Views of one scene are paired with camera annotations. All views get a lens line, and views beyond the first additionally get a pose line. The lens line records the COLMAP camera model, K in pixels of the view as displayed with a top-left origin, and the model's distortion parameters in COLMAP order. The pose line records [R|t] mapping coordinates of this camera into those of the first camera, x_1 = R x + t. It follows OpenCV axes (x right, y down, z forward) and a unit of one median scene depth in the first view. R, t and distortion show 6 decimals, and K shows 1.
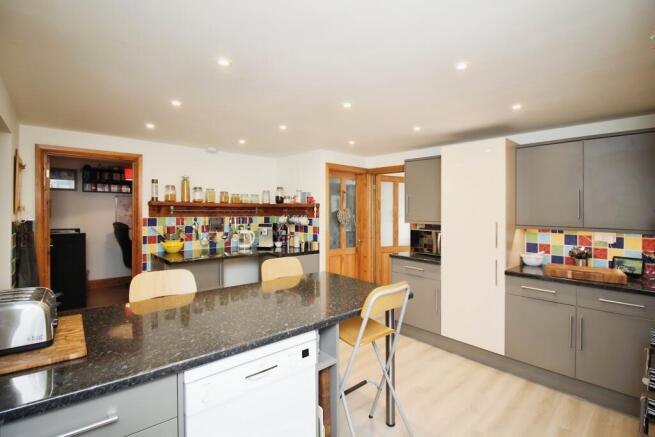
lens RADIAL K [[305.6, 0, 328.6], [0, 305.6, 216.4], [0, 0, 1]] dist [0.002559, 0.000259]
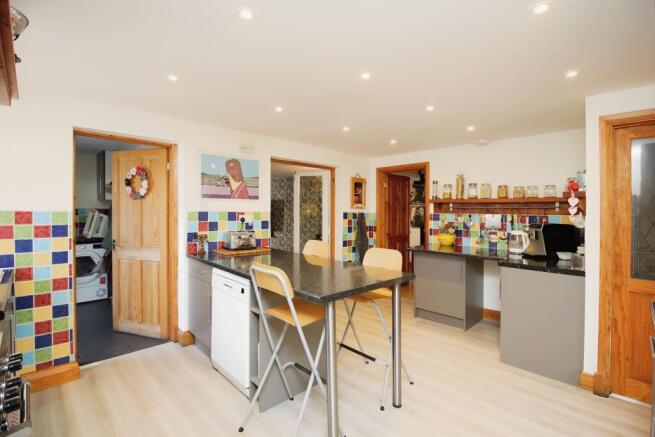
lens RADIAL K [[305.6, 0, 329.1], [0, 305.6, 214.3], [0, 0, 1]] dist [0.002559, 0.000259]
pose [[0.063506, 0.009885, -0.997932, 0.533149], [-0.021216, 0.999738, 0.008553, 0.005460], [0.997756, 0.020629, 0.063699, 0.485054]]
